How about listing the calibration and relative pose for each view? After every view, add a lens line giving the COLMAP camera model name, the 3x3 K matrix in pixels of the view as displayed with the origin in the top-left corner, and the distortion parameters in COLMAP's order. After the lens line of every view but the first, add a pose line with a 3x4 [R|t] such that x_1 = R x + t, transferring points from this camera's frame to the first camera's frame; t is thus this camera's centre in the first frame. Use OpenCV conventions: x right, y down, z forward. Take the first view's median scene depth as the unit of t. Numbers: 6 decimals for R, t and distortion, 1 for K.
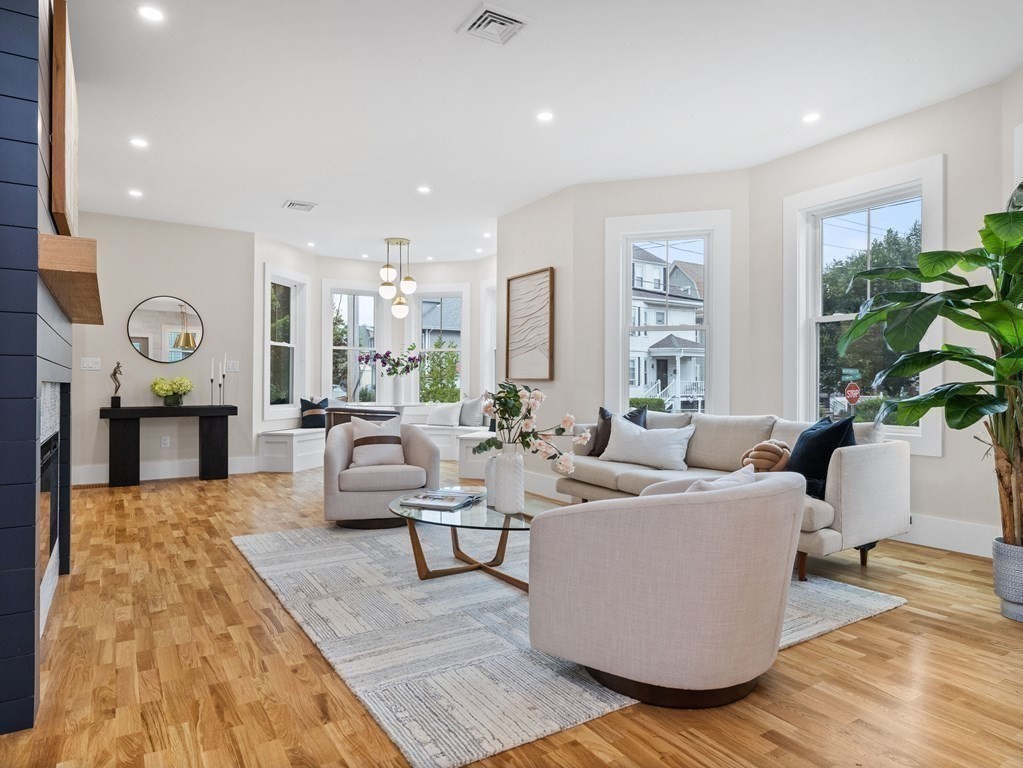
lens RADIAL K [[635.0, 0, 511.9], [0, 635.0, 383.9], [0, 0, 1]] dist [-0.001559, 0.000040]
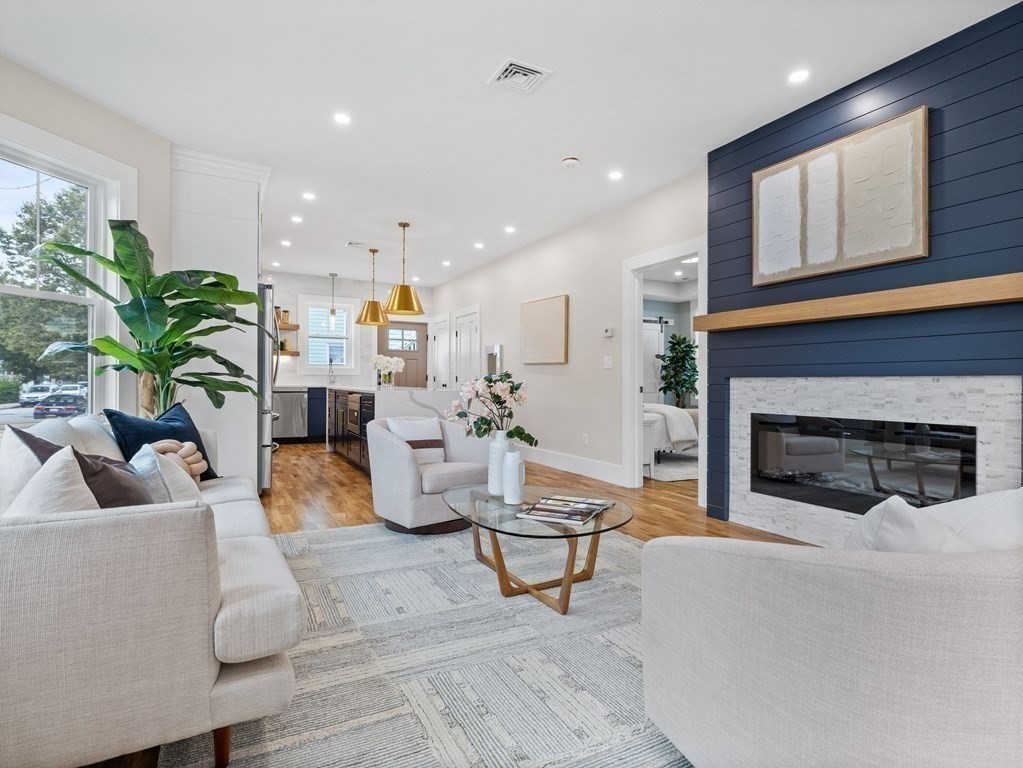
lens RADIAL K [[536.6, 0, 509.5], [0, 536.6, 381.0], [0, 0, 1]] dist [-0.000408, -0.000370]
pose [[-0.996753, -0.005973, 0.080295, -0.089790], [-0.006336, 0.999971, -0.004265, 0.014554], [-0.080267, -0.004760, -0.996762, 1.943751]]
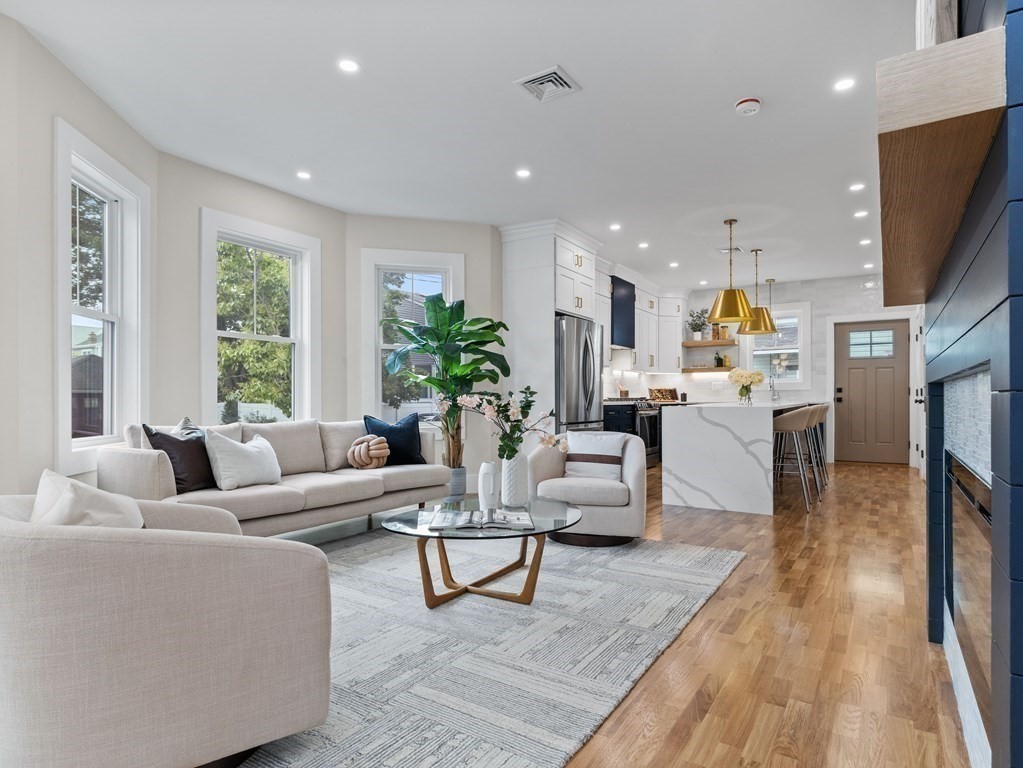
lens RADIAL K [[573.9, 0, 520.5], [0, 573.9, 398.8], [0, 0, 1]] dist [-0.006317, 0.000757]
pose [[-0.425208, 0.001209, 0.905095, -0.935007], [0.001587, 0.999999, -0.000590, 0.017291], [-0.905094, 0.001185, -0.425210, 1.449441]]
